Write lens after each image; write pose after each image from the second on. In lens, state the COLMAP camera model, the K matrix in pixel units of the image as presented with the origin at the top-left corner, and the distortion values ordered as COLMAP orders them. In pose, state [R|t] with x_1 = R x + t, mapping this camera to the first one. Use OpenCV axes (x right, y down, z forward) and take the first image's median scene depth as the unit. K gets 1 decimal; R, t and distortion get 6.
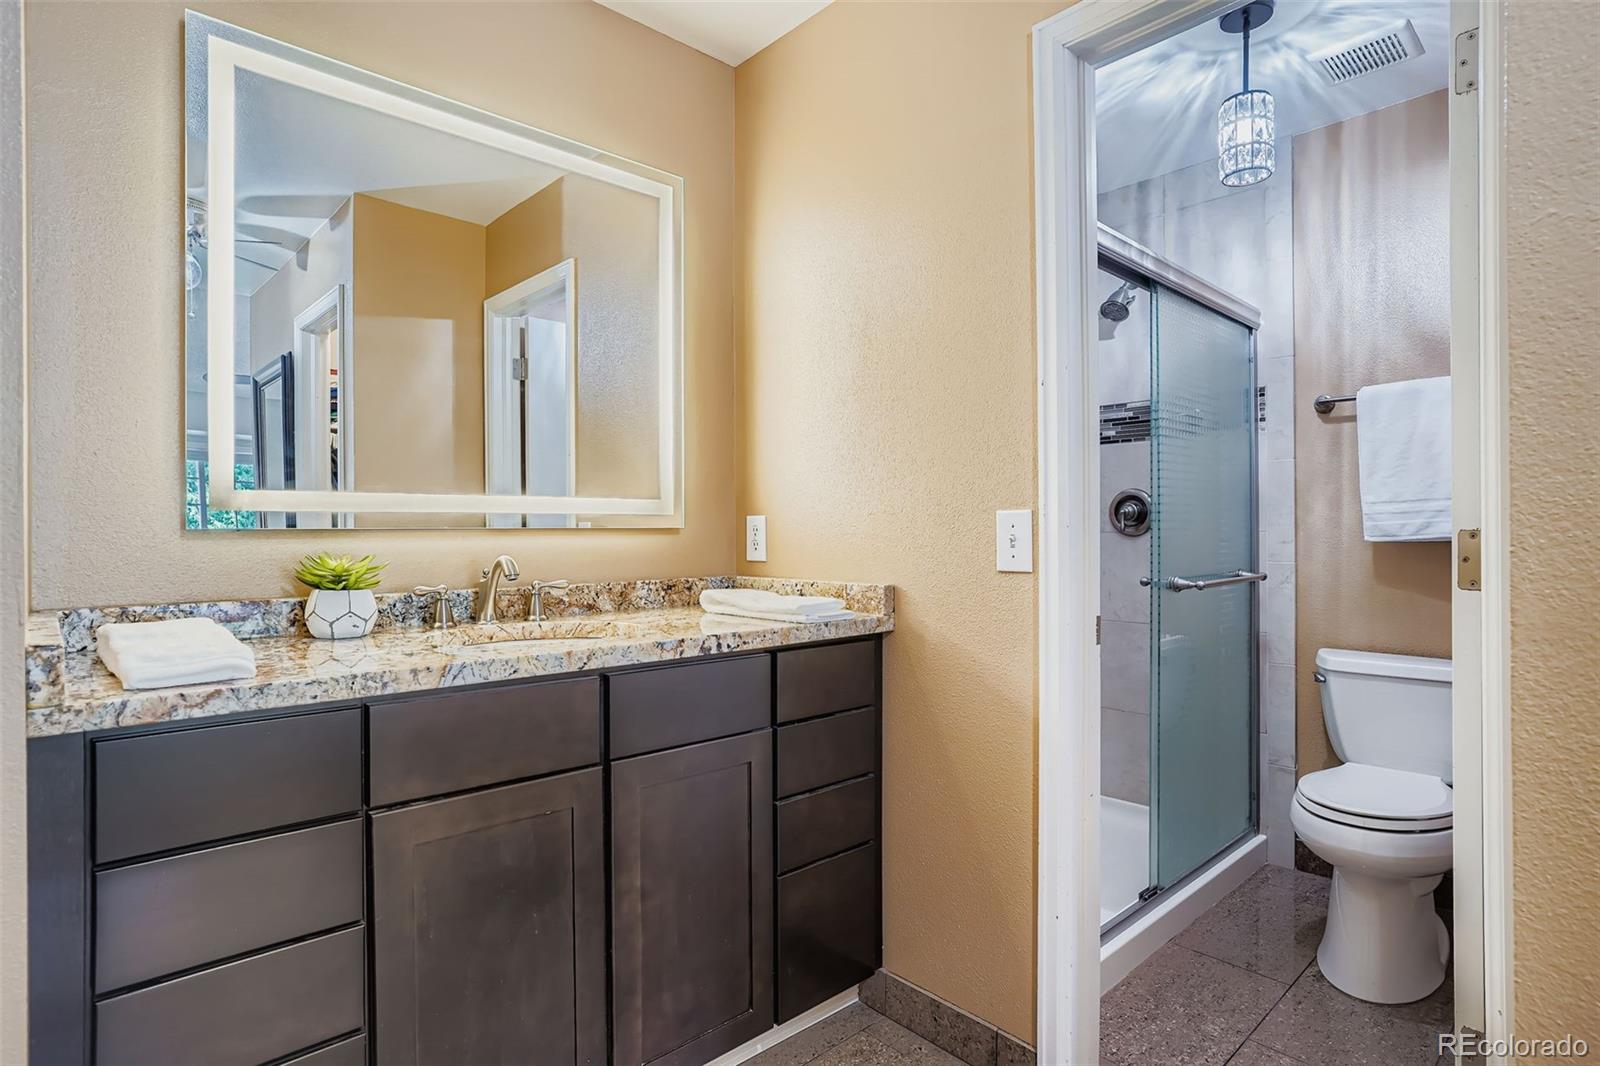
lens RADIAL K [[825.9, 0, 775.4], [0, 825.9, 544.0], [0, 0, 1]] dist [-0.047317, 0.025822]
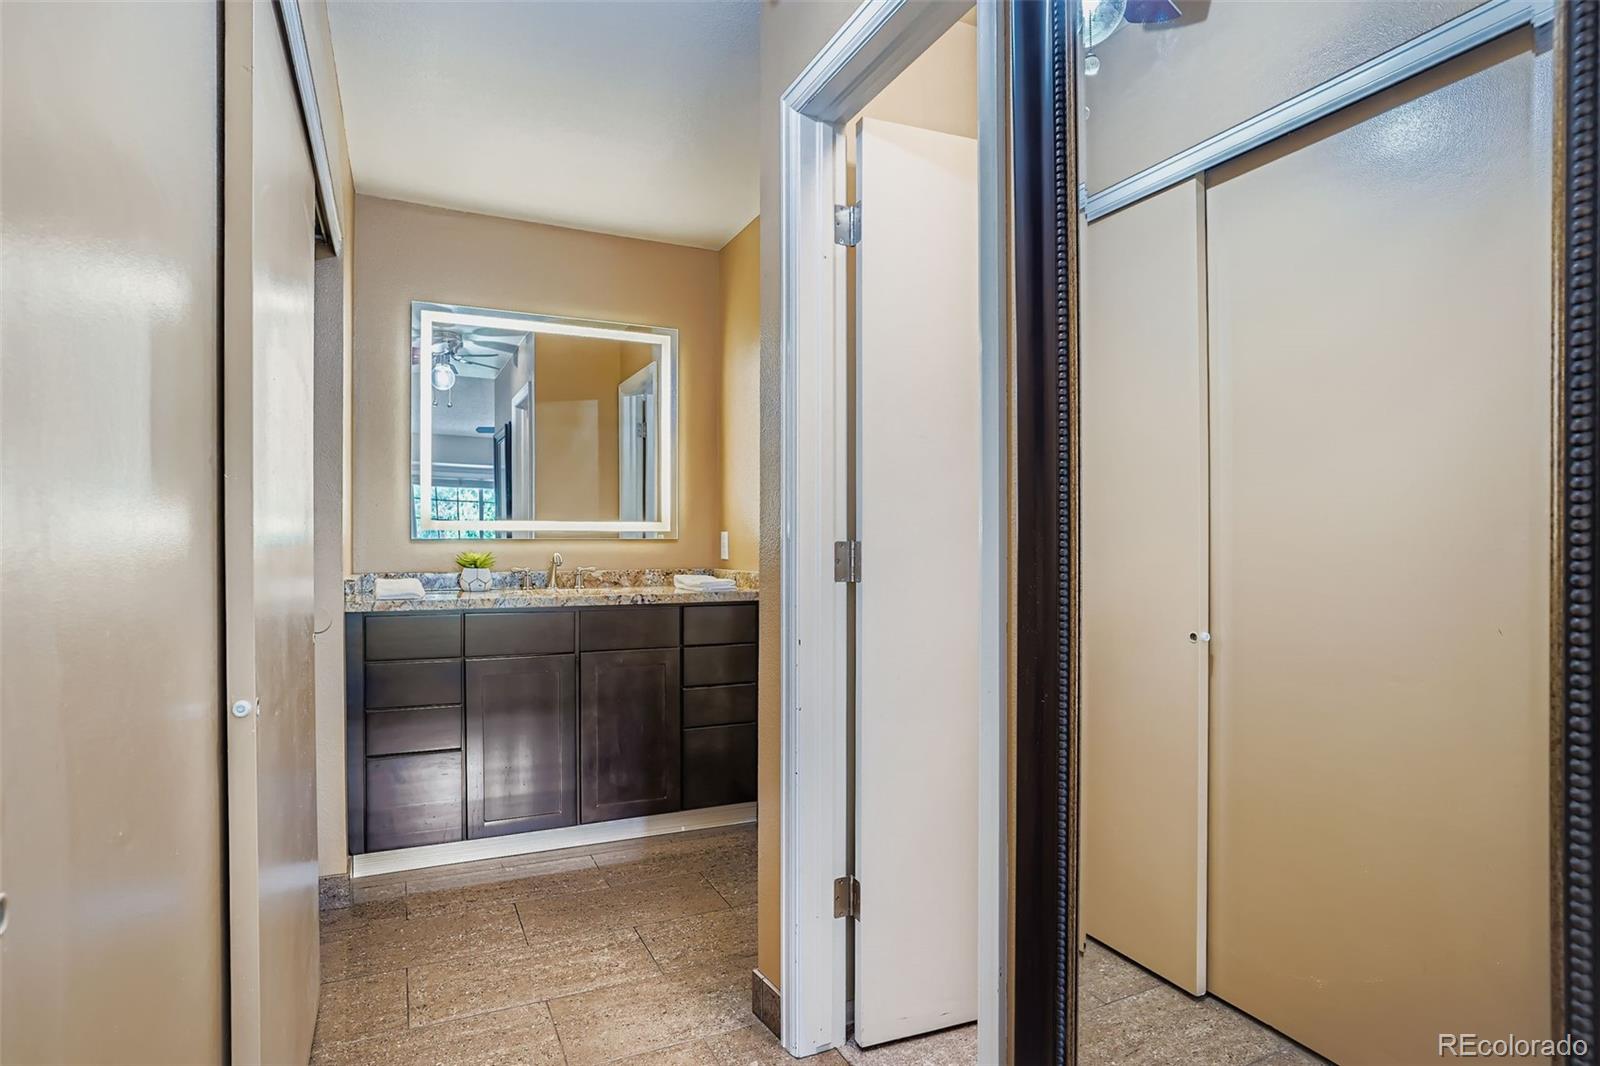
lens RADIAL K [[825.9, 0, 775.4], [0, 825.9, 544.0], [0, 0, 1]] dist [-0.047317, 0.025822]
pose [[0.954593, 0.006371, -0.297846, 0.767030], [-0.009387, 0.999918, -0.008699, 0.004824], [0.297766, 0.011100, 0.954574, -0.723391]]
